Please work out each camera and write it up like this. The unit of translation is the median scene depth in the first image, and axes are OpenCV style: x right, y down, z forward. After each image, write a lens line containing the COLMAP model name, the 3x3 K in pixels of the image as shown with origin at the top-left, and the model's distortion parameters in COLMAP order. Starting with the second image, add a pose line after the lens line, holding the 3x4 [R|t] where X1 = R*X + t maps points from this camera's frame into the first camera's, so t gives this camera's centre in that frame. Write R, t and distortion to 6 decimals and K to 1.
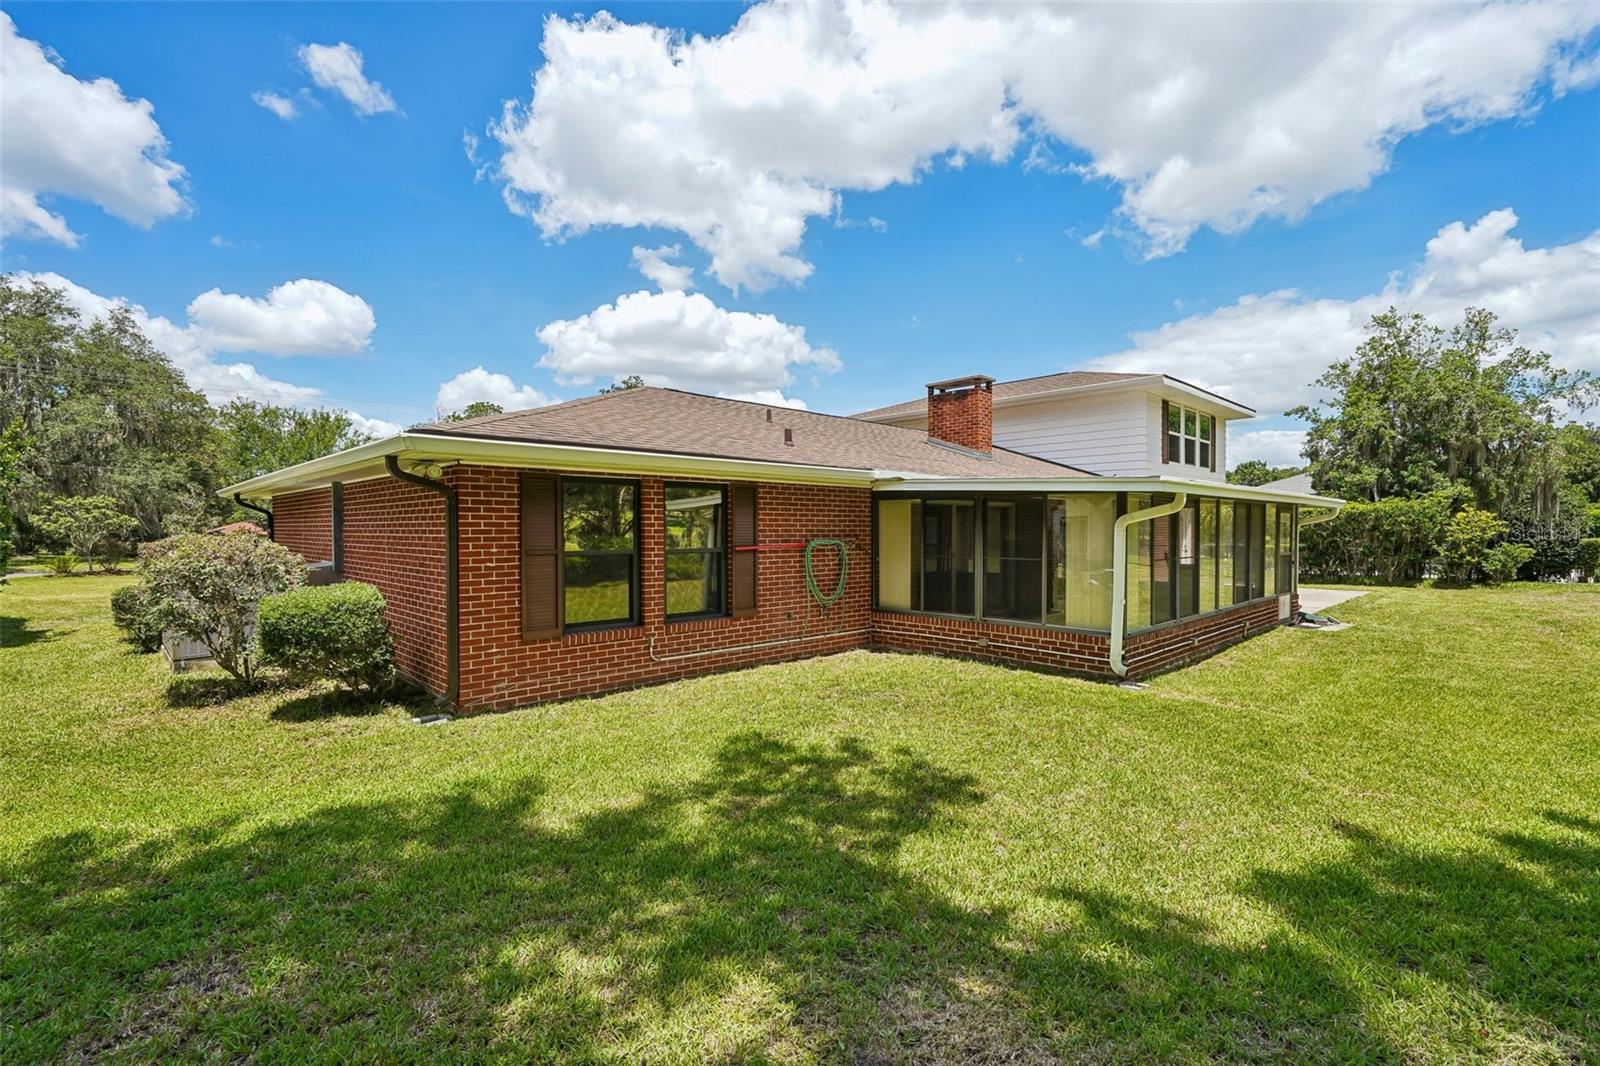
lens RADIAL K [[727.8, 0, 798.5], [0, 727.8, 542.7], [0, 0, 1]] dist [-0.000238, 0.000232]
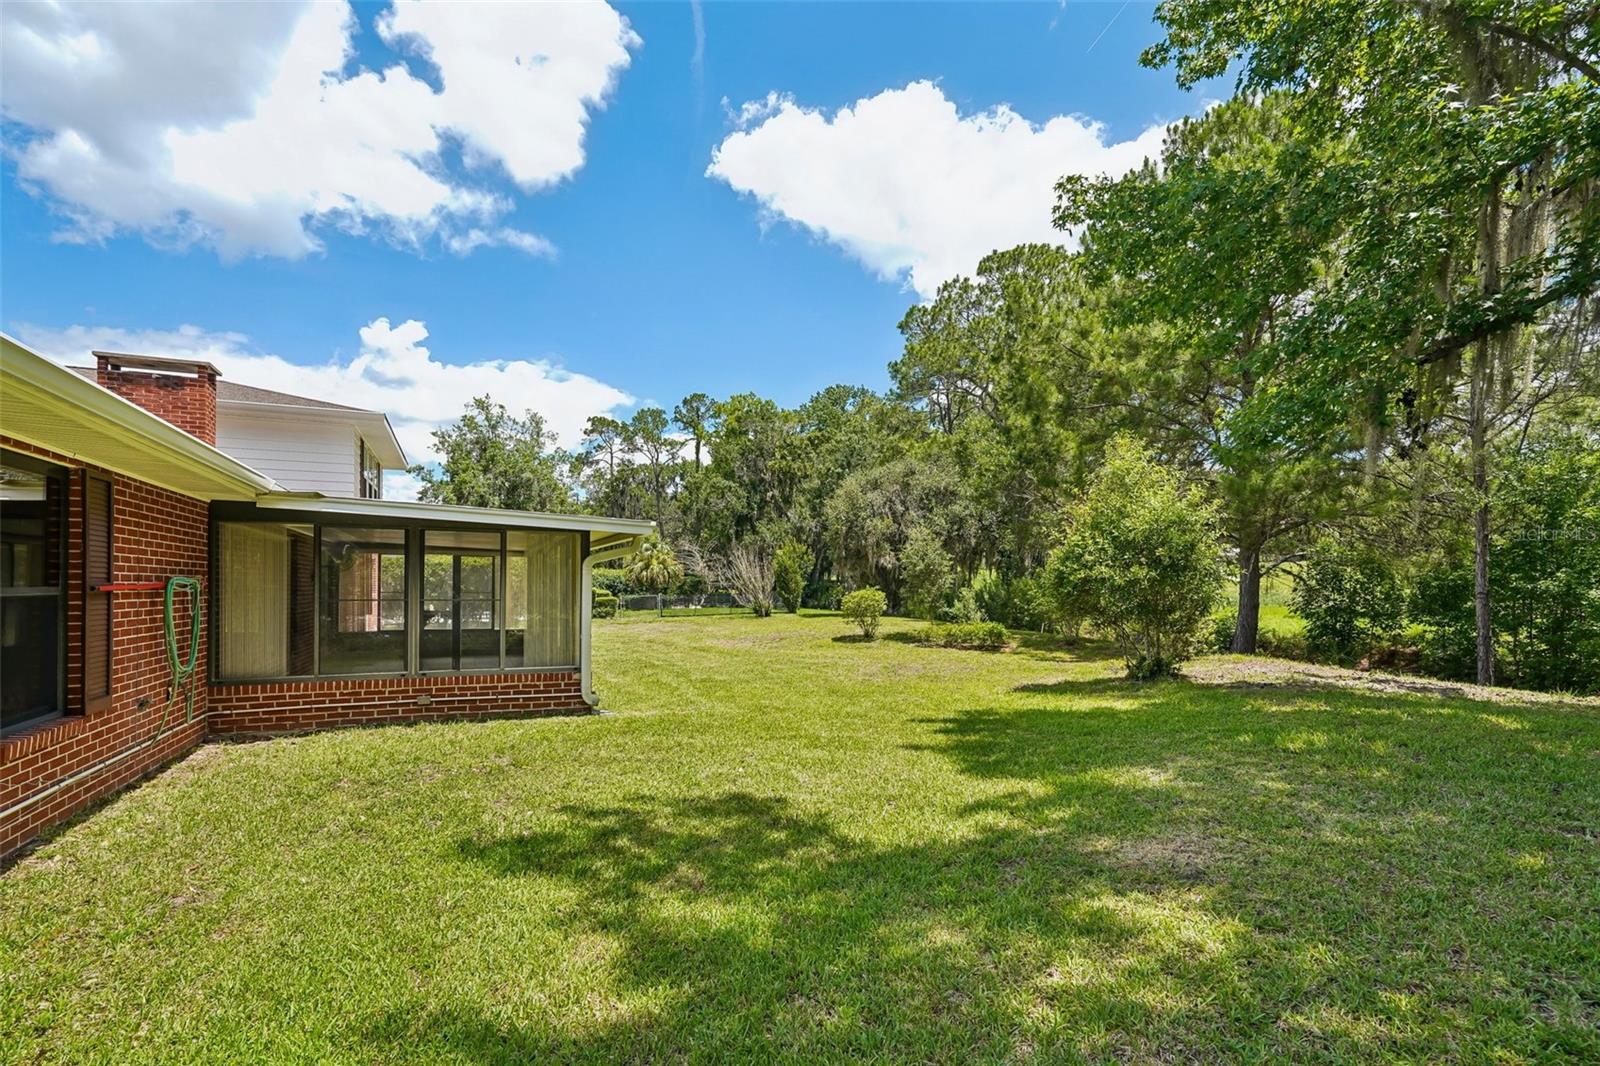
lens RADIAL K [[746.3, 0, 797.1], [0, 746.3, 580.8], [0, 0, 1]] dist [-0.001602, -0.000271]
pose [[0.342486, 0.007042, 0.939496, -0.730030], [0.016539, 0.999772, -0.013523, 0.031277], [-0.939377, 0.020170, 0.342292, 0.528182]]
